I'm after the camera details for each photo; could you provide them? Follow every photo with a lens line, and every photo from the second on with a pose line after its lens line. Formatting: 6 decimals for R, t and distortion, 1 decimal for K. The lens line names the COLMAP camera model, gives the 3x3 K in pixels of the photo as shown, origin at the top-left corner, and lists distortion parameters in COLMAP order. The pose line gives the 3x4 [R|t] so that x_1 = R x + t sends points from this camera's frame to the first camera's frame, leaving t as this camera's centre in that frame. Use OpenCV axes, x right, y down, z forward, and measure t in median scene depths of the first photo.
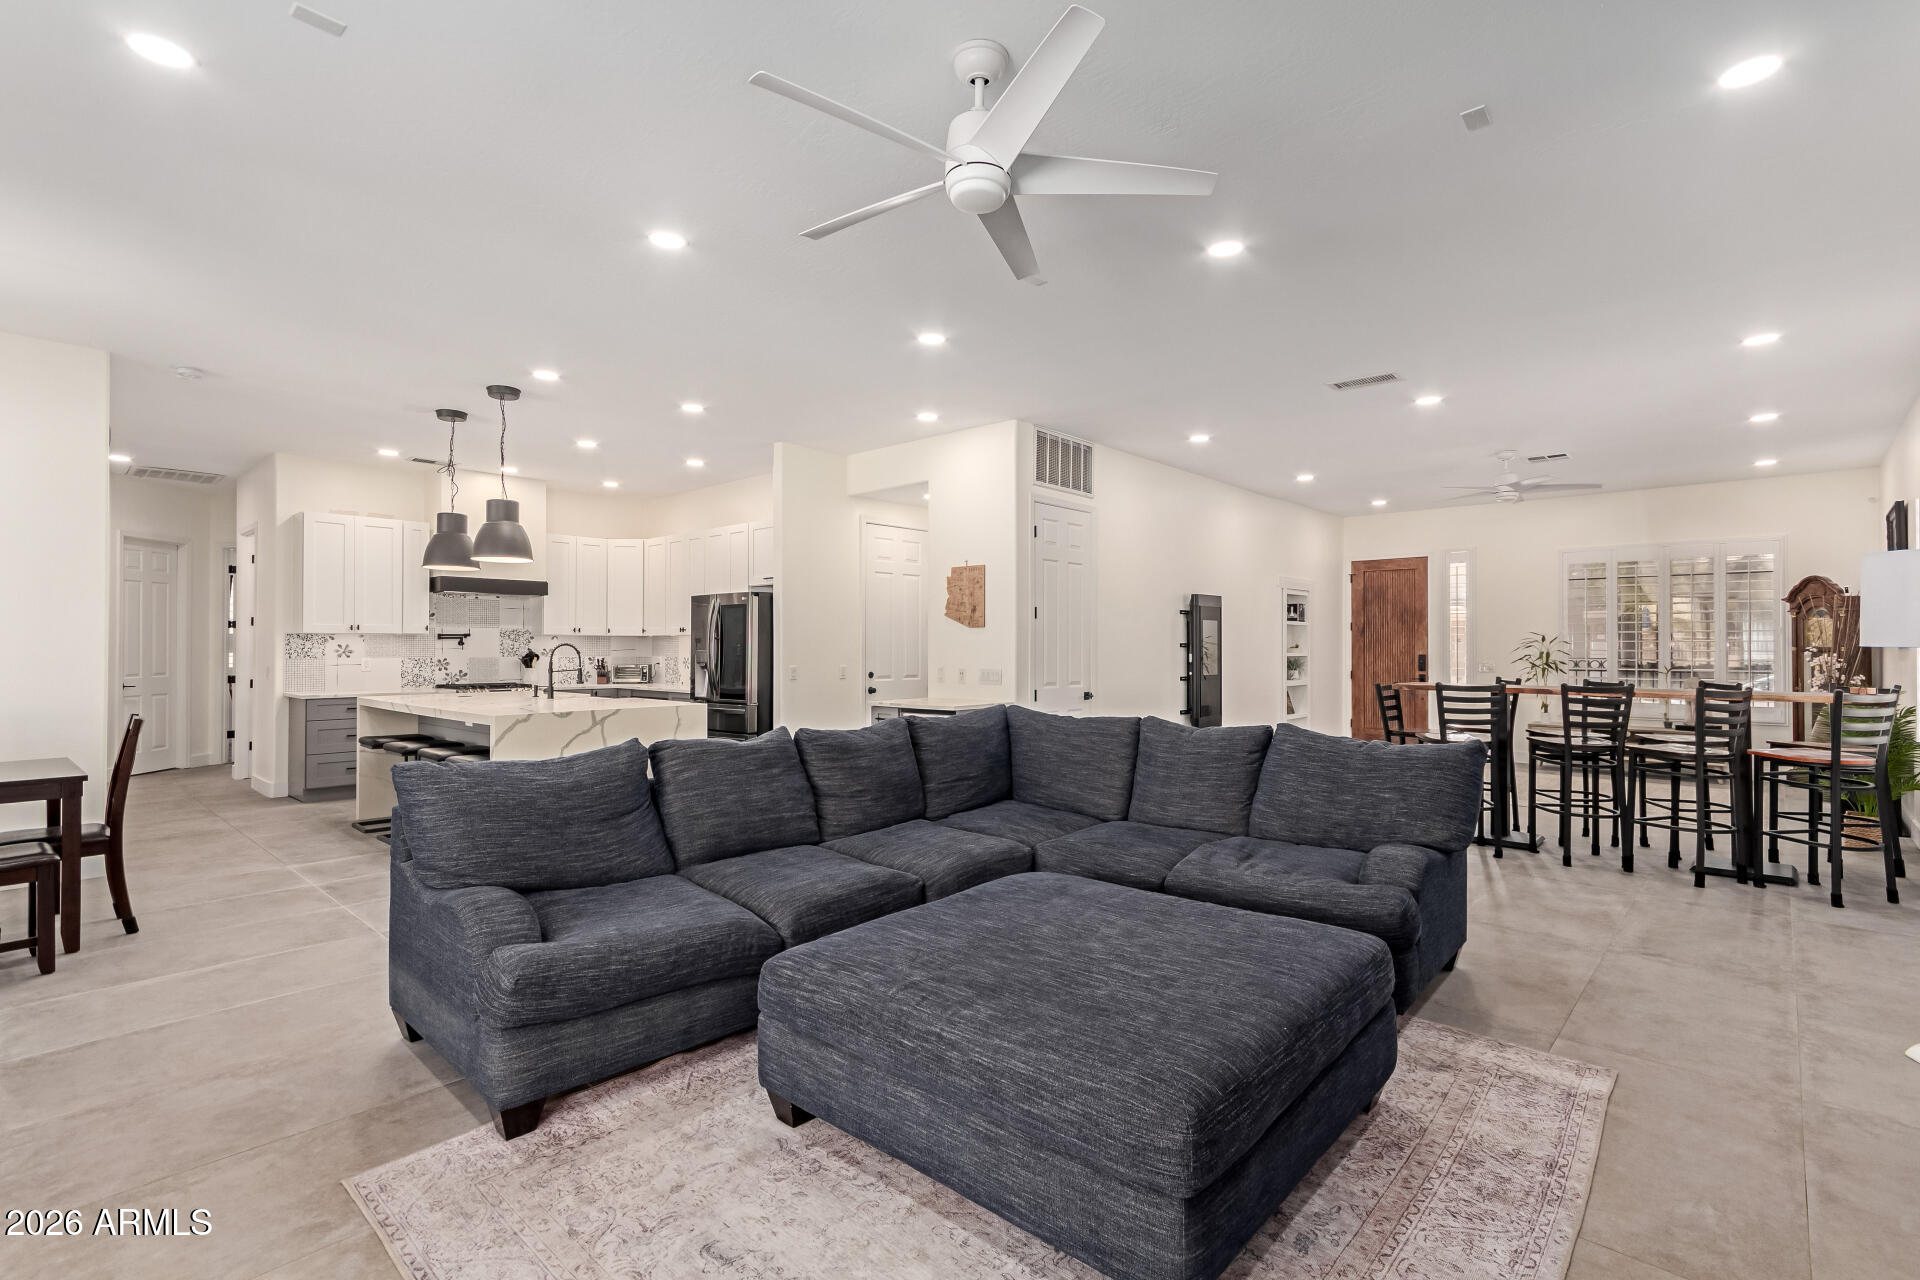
lens RADIAL K [[889.6, 0, 962.0], [0, 889.6, 645.0], [0, 0, 1]] dist [0.003697, -0.000407]
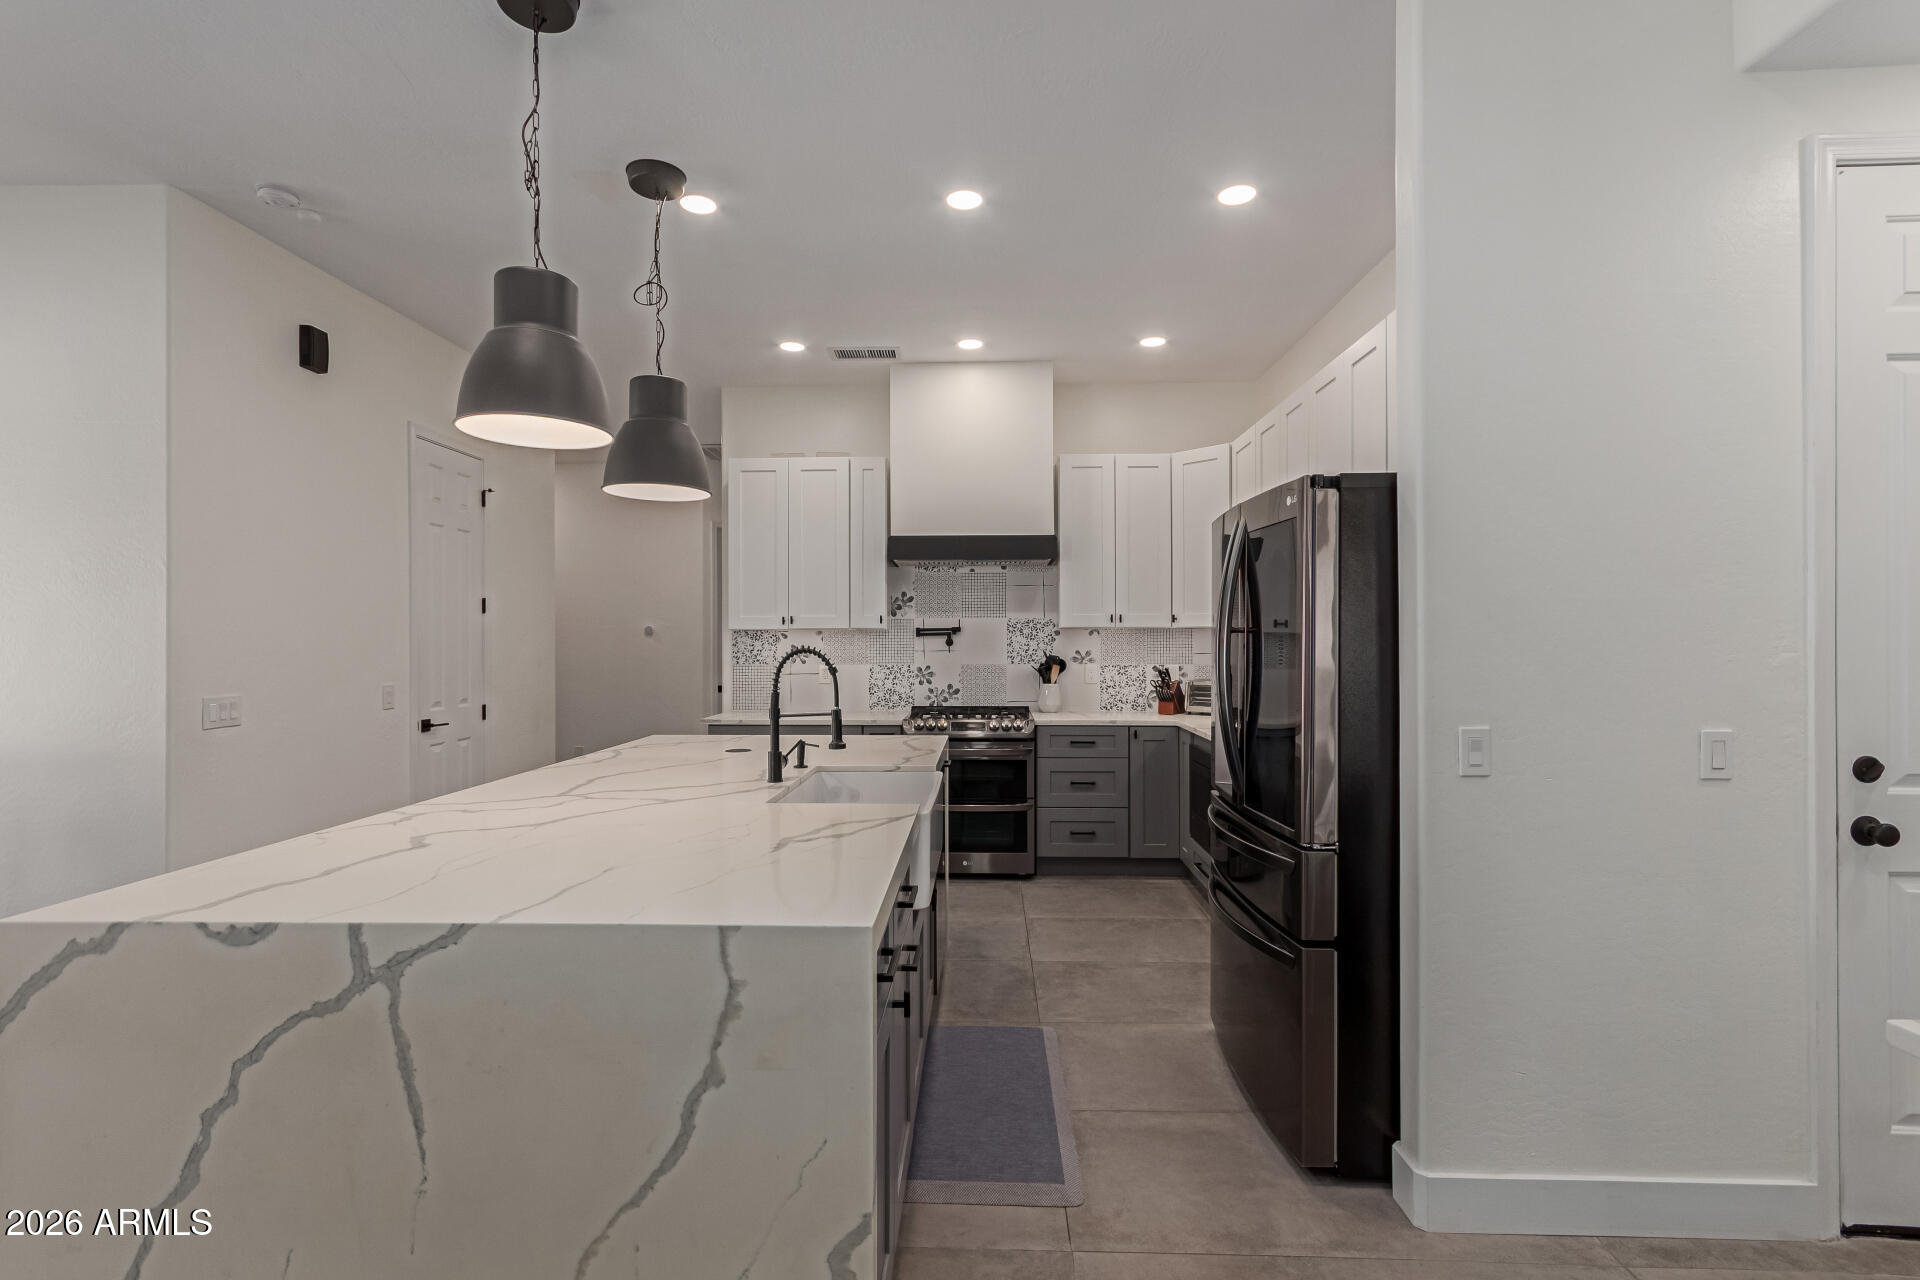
lens RADIAL K [[889.6, 0, 950.1], [0, 889.6, 639.7], [0, 0, 1]] dist [0.003697, -0.000407]
pose [[0.643568, -0.001620, -0.765387, -0.078123], [0.001981, 0.999998, -0.000452, -0.004210], [0.765386, -0.001225, 0.643570, 0.654266]]
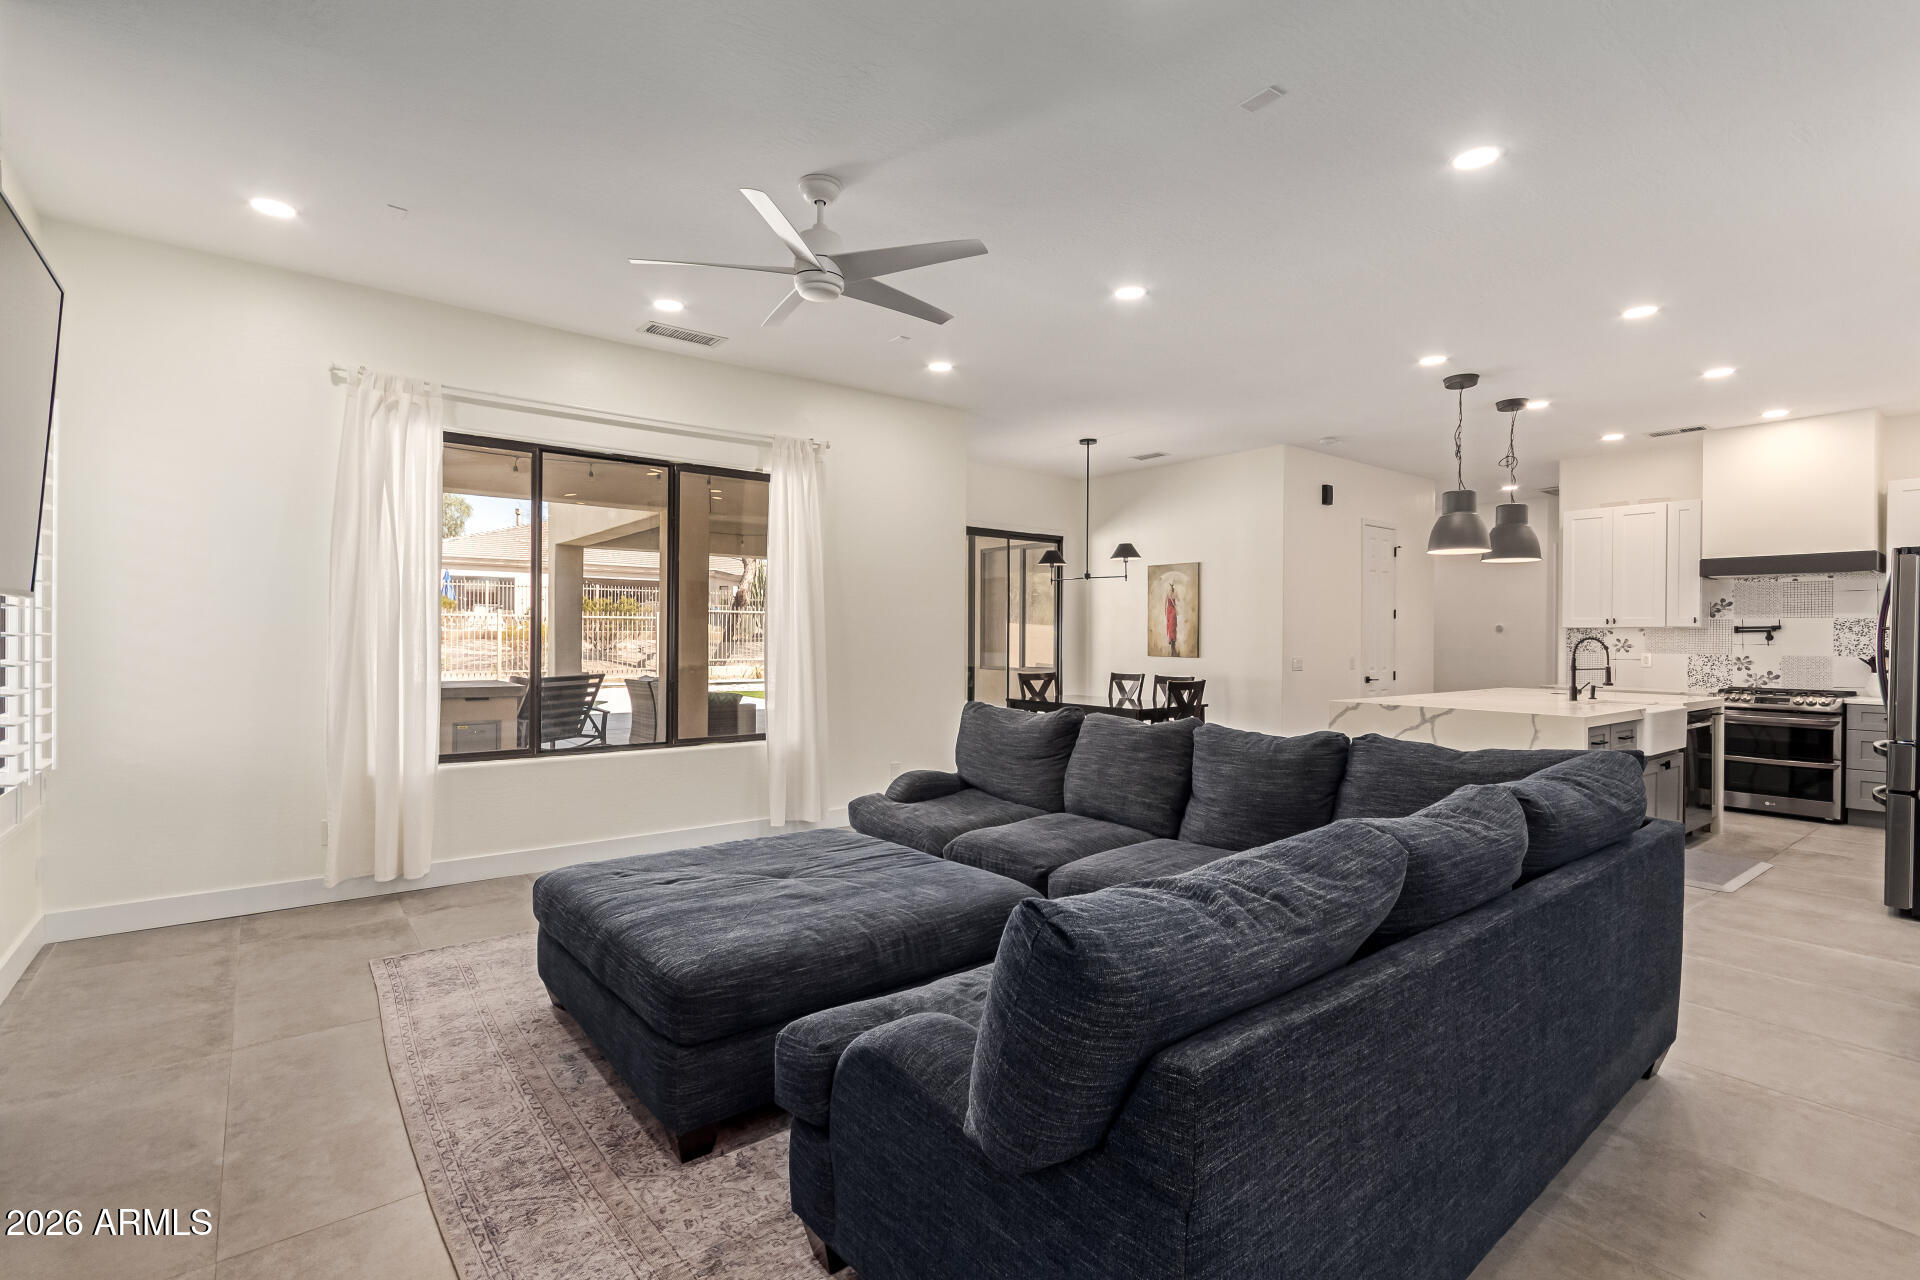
lens RADIAL K [[889.6, 0, 948.9], [0, 889.6, 637.7], [0, 0, 1]] dist [0.003697, -0.000407]
pose [[-0.174120, 0.001180, -0.984724, 0.410101], [-0.006086, 0.999979, 0.002275, 0.000664], [0.984706, 0.006389, -0.174109, 0.452590]]
